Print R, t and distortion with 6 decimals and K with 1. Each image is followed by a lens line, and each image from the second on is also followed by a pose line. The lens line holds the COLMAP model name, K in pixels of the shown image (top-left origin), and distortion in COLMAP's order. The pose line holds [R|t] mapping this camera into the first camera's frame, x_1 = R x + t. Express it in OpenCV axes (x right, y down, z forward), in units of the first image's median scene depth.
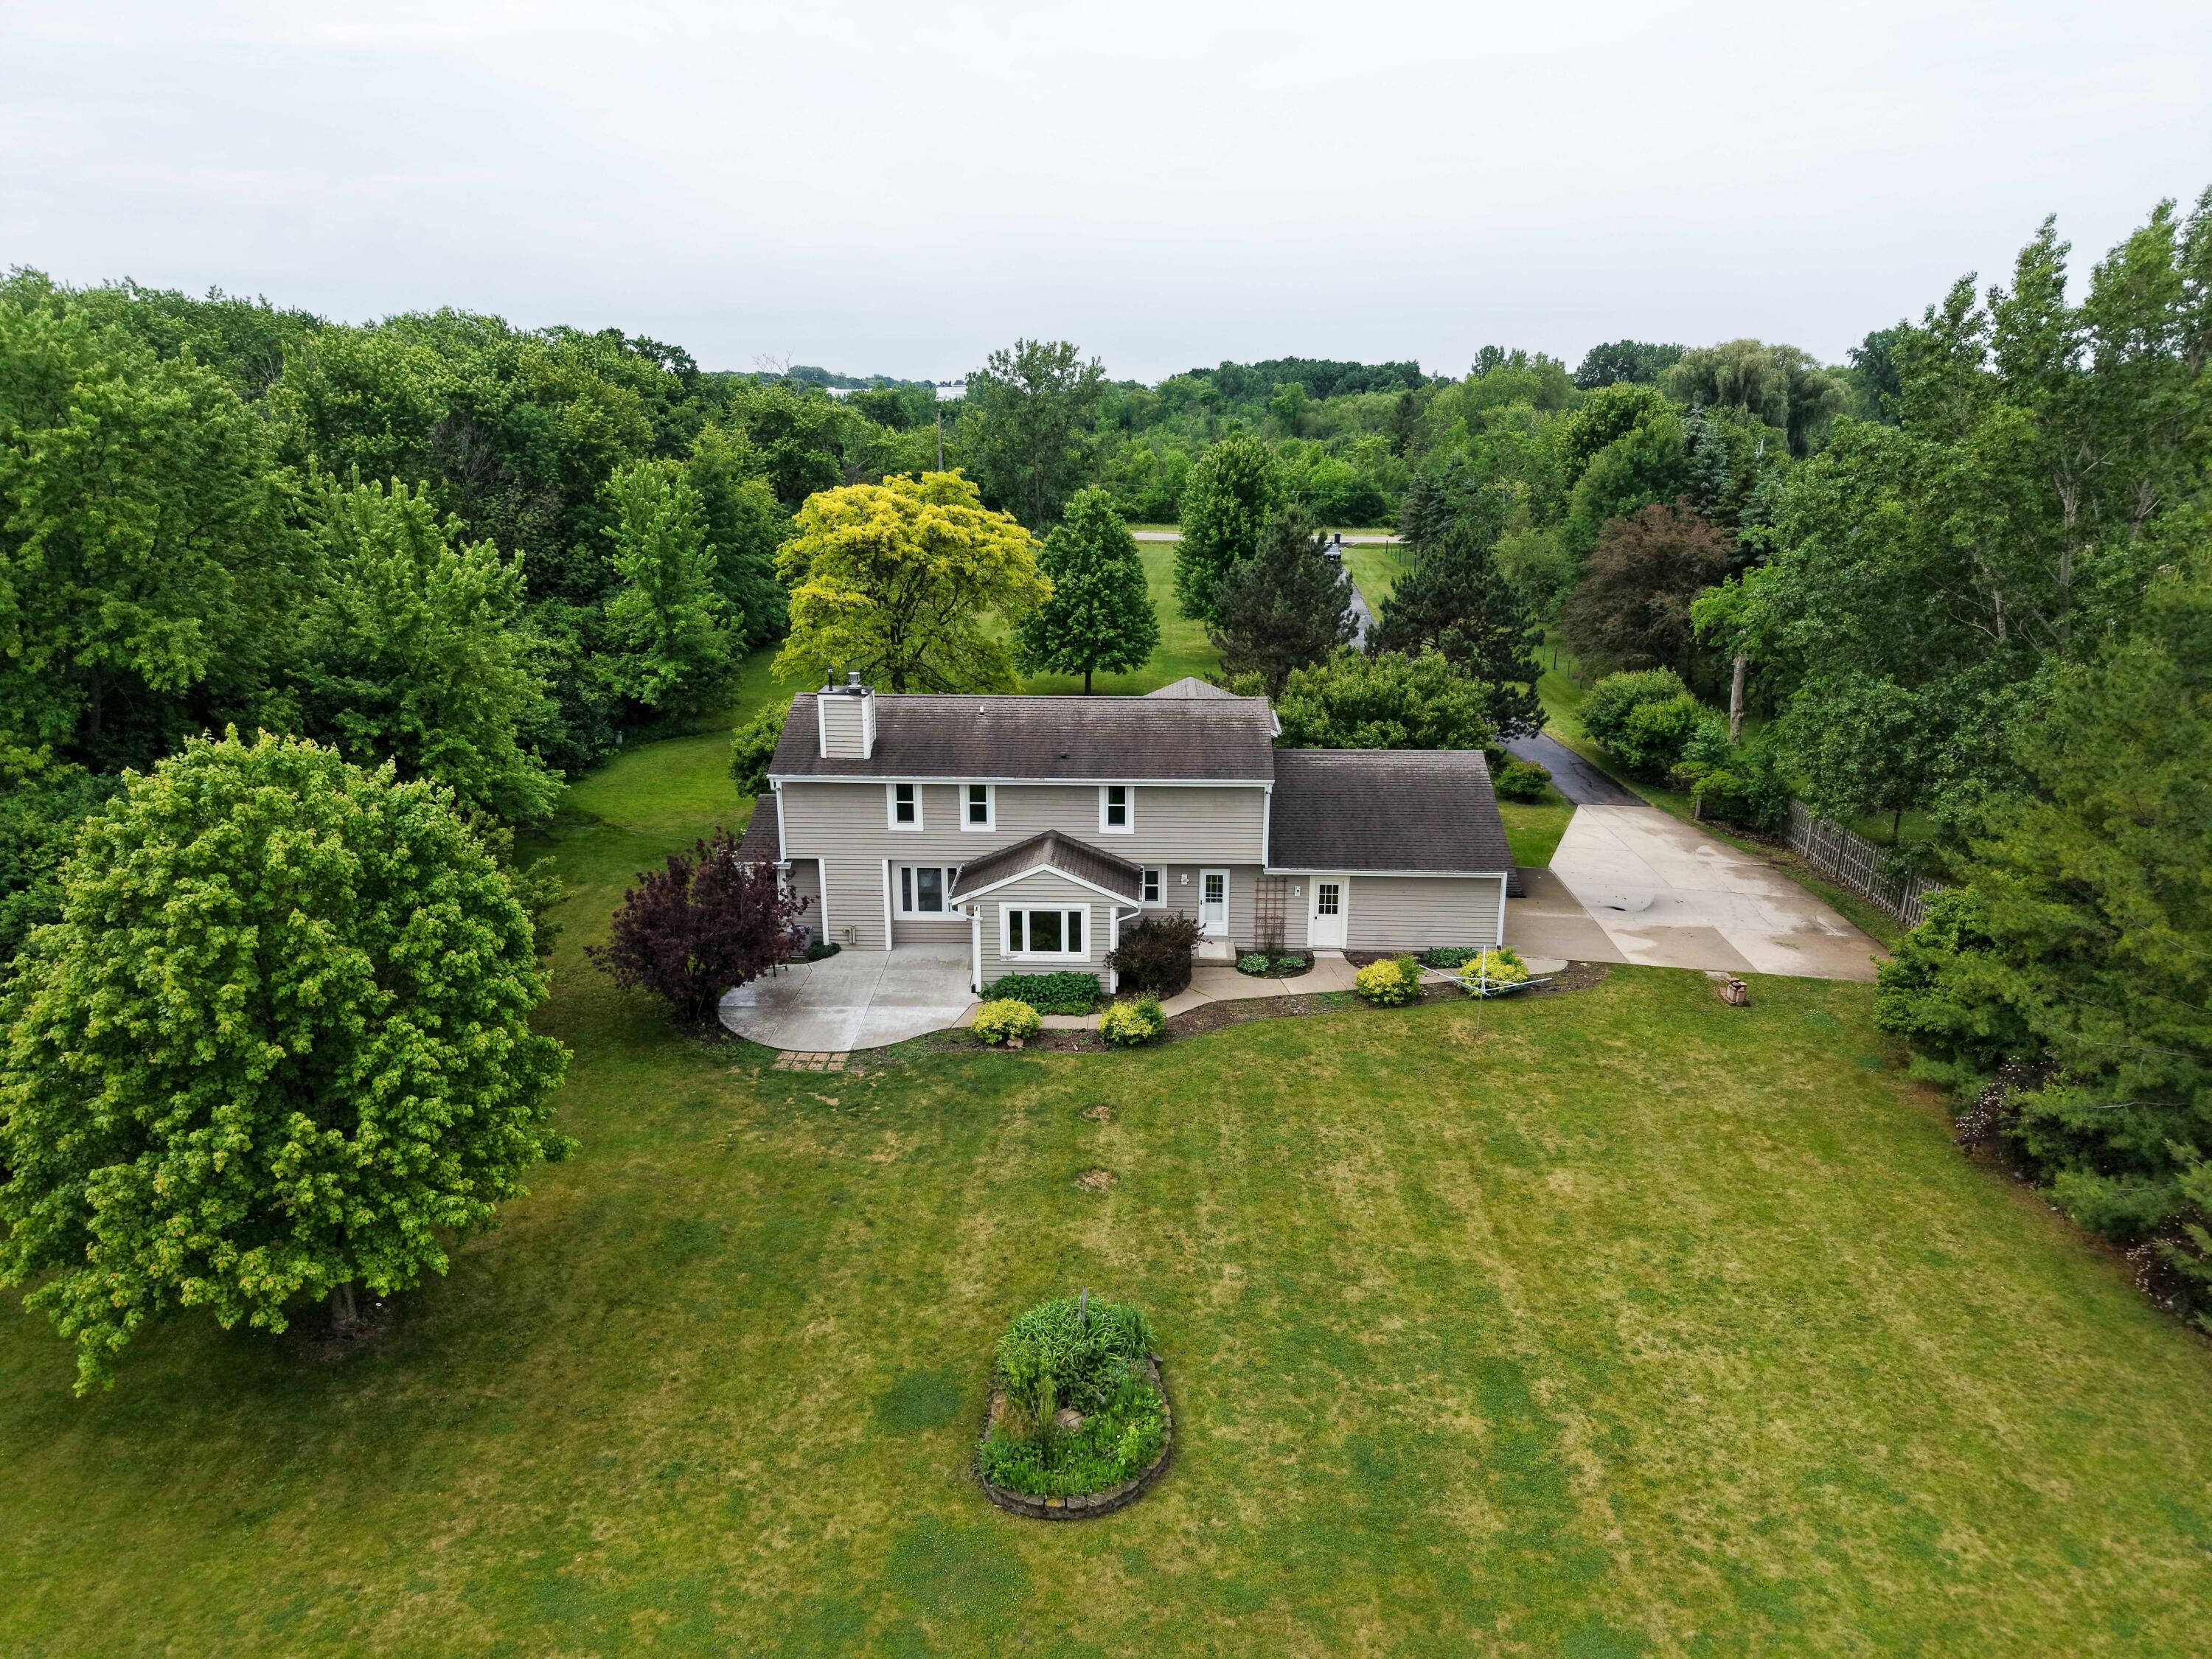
lens RADIAL K [[1487.9, 0, 1106.0], [0, 1487.9, 829.5], [0, 0, 1]] dist [0.032503, -0.070024]
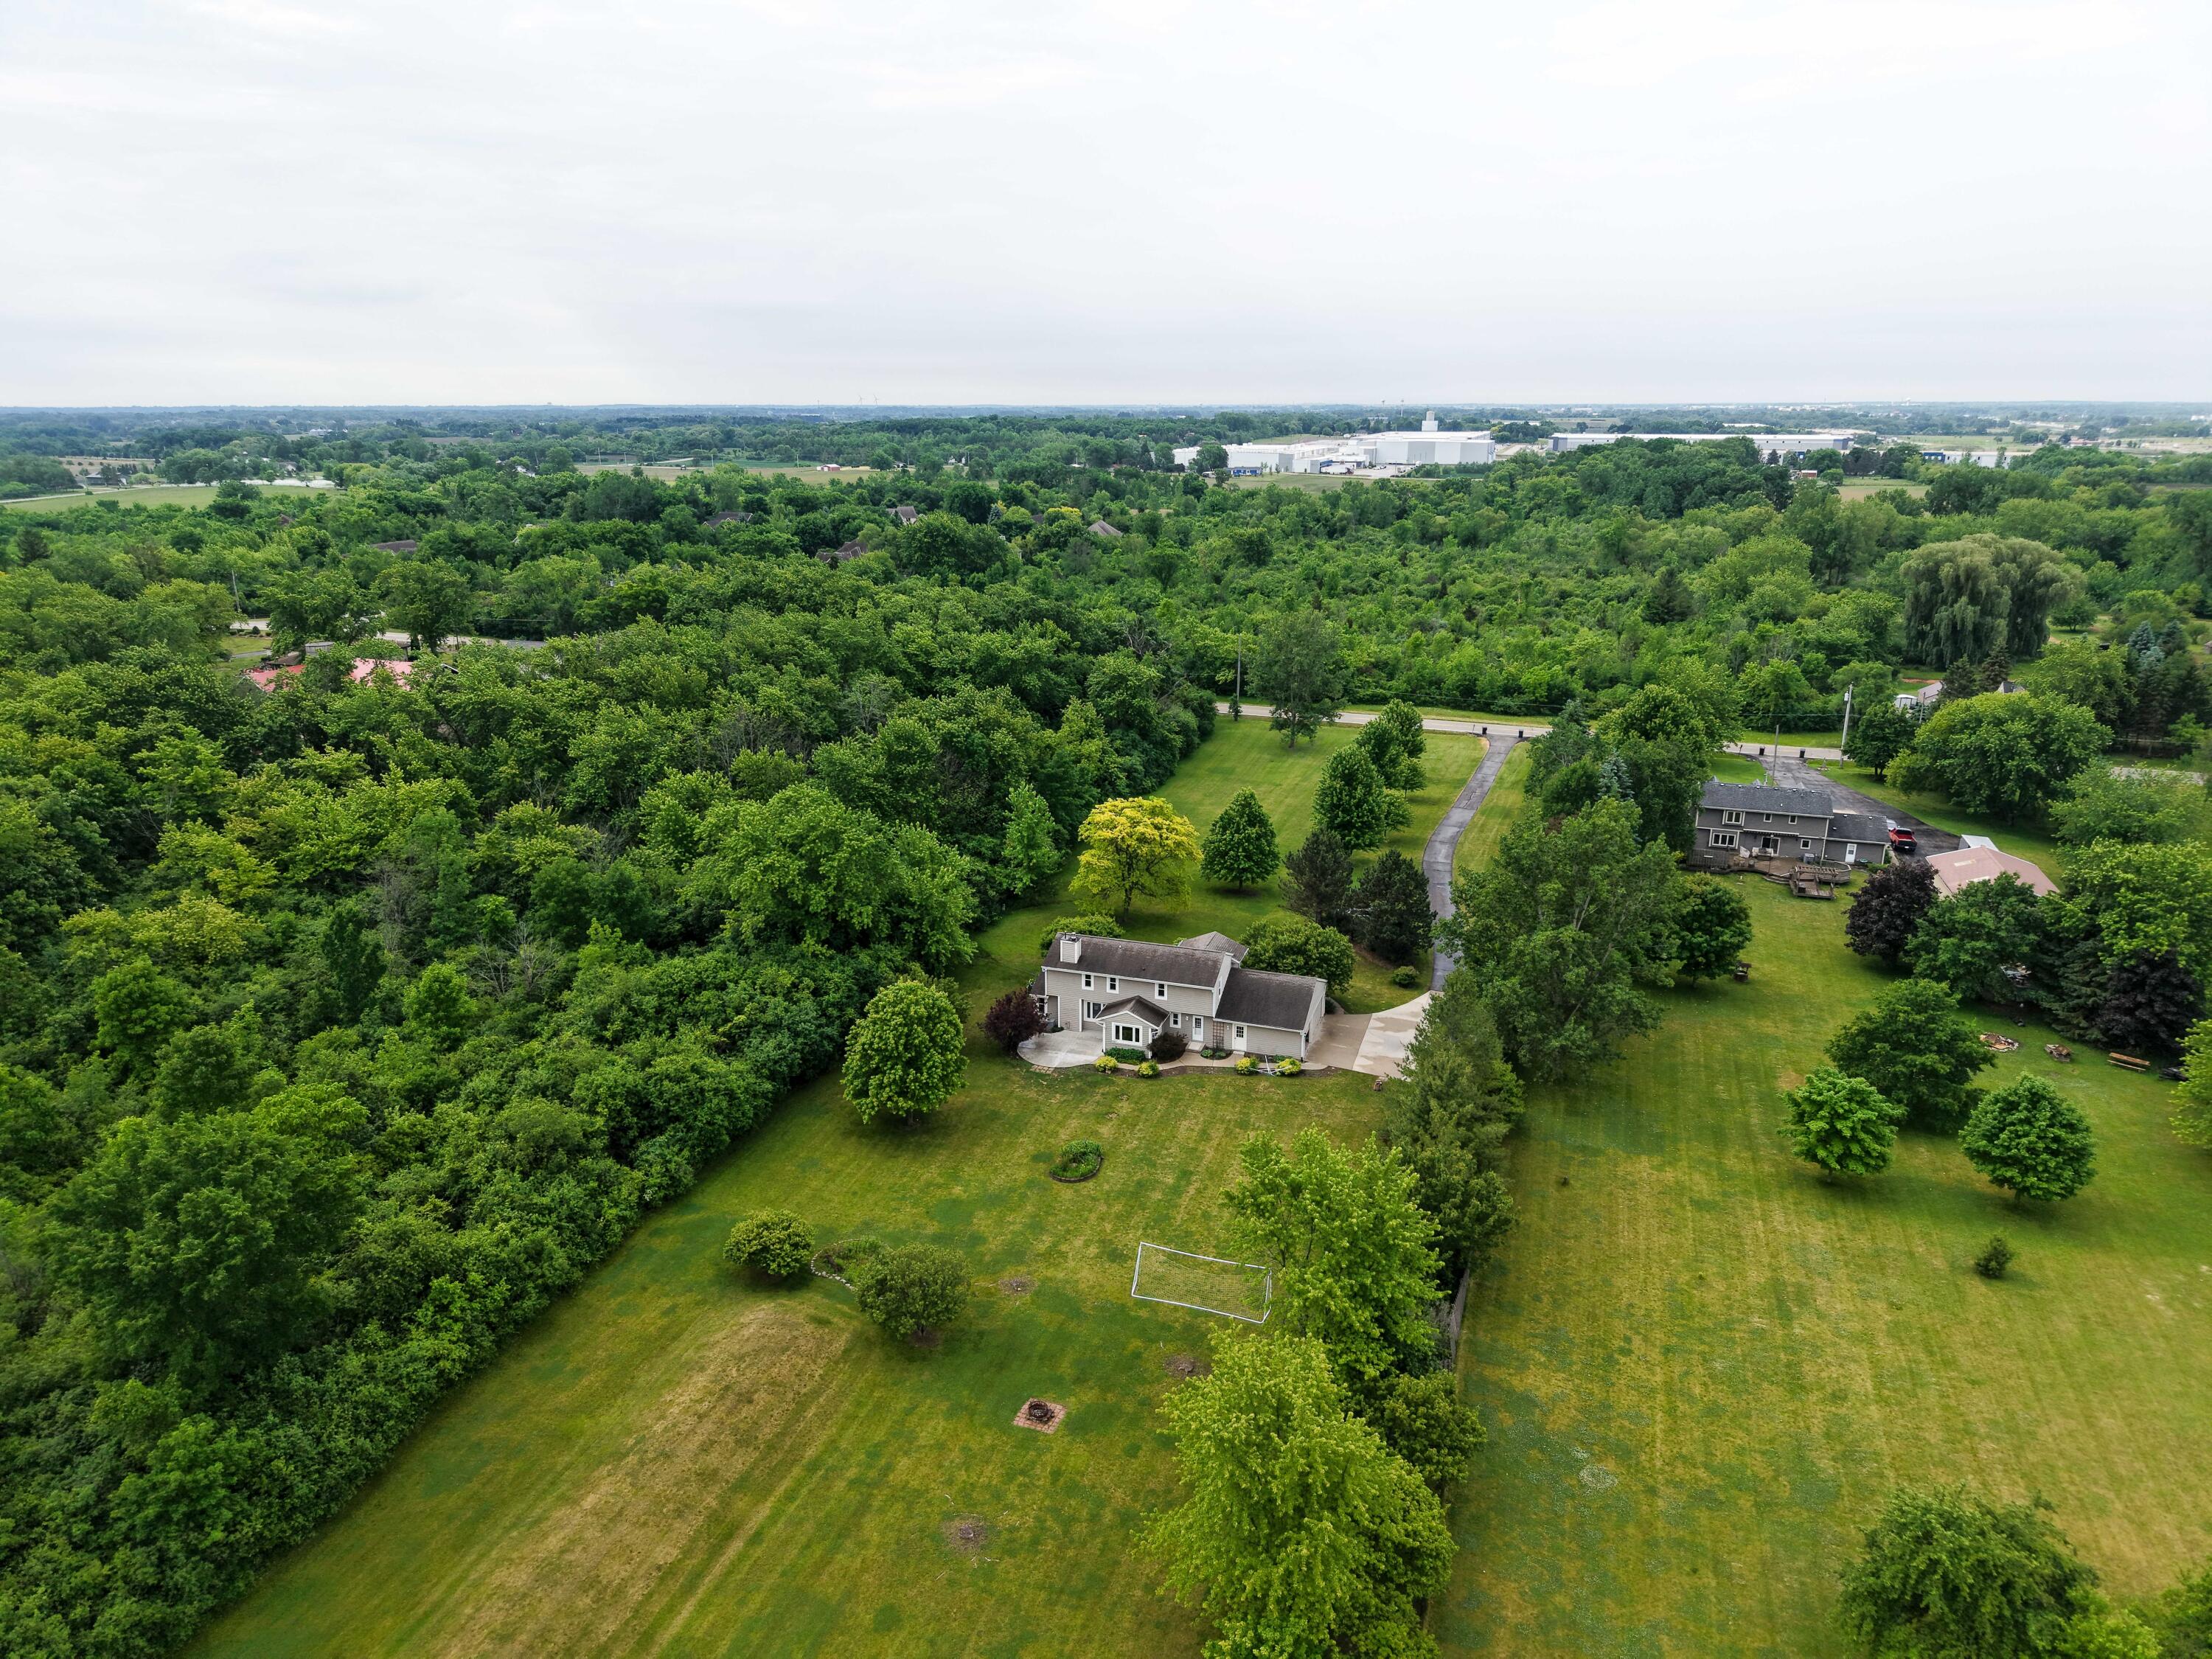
lens RADIAL K [[1466.4, 0, 1106.0], [0, 1466.4, 829.5], [0, 0, 1]] dist [0.073895, -0.110429]
pose [[0.961755, 0.077487, -0.262721, 0.587922], [-0.080026, 0.996792, 0.001042, -0.301325], [0.261959, 0.020022, 0.964871, -1.628195]]
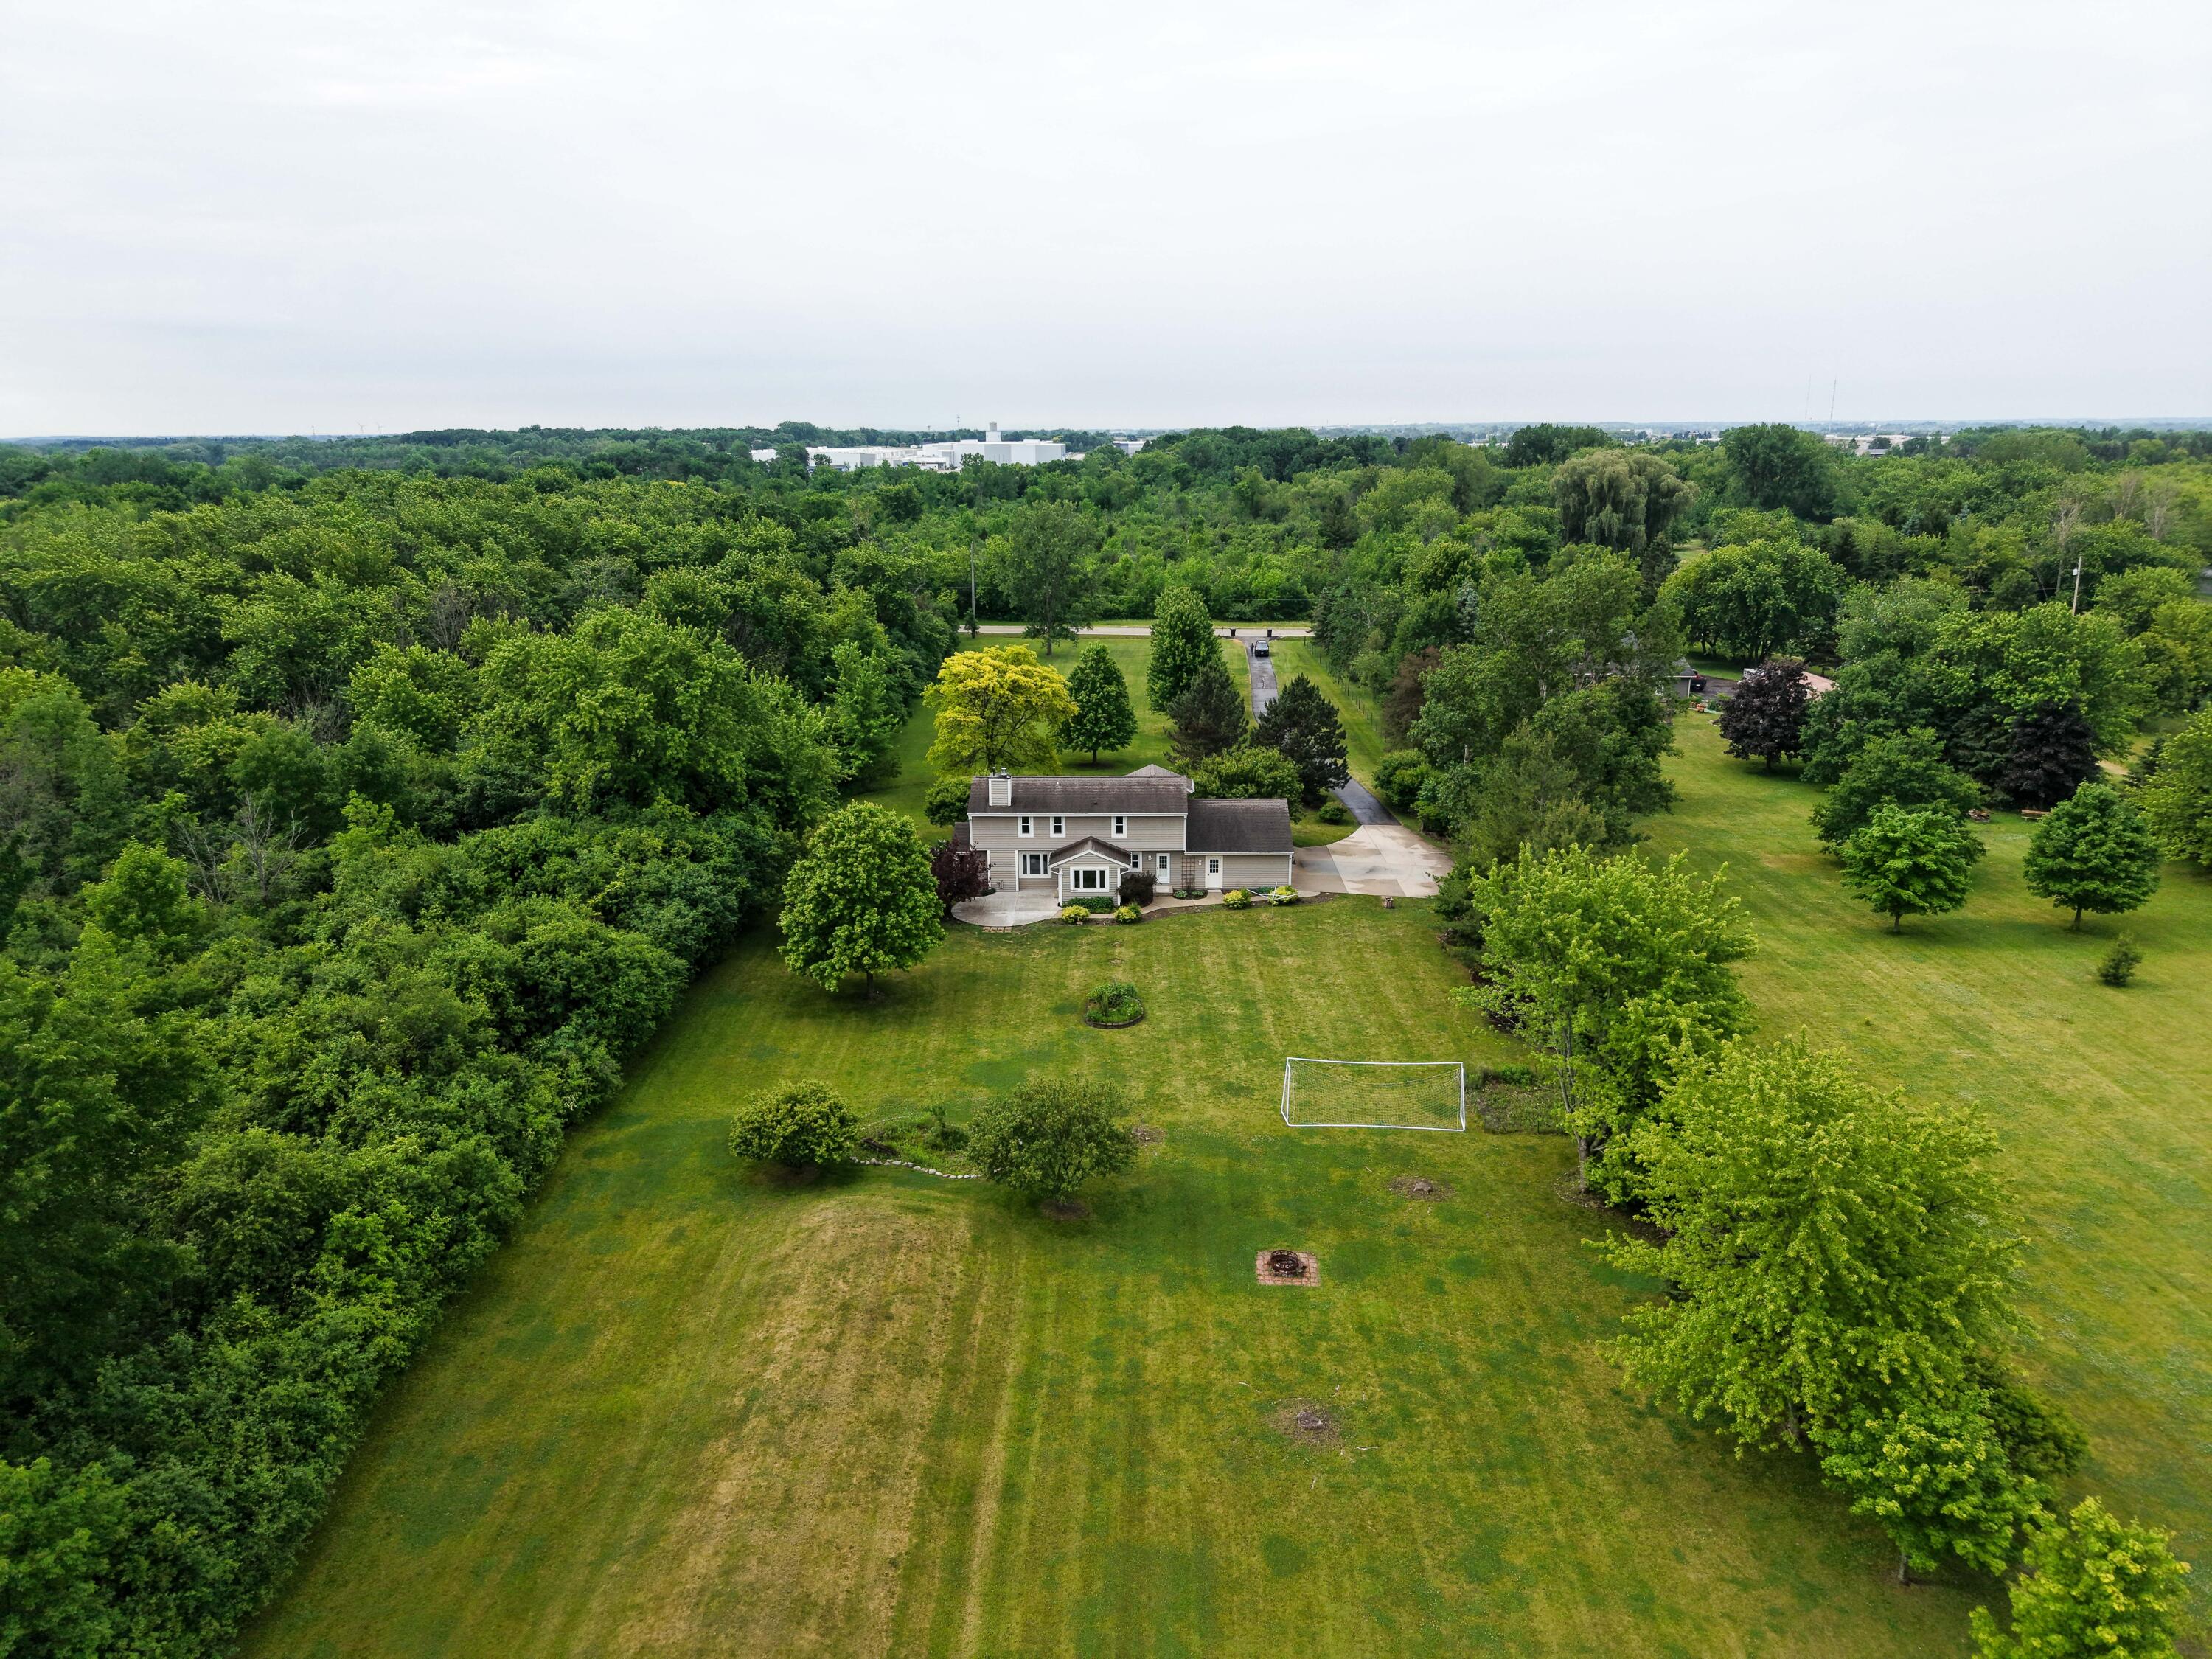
lens RADIAL K [[1466.4, 0, 1106.0], [0, 1466.4, 829.5], [0, 0, 1]] dist [0.073895, -0.110429]
pose [[0.999854, -0.011457, 0.012650, -0.040603], [0.011758, 0.999644, -0.023945, 0.043262], [-0.012372, 0.024090, 0.999633, -1.216795]]
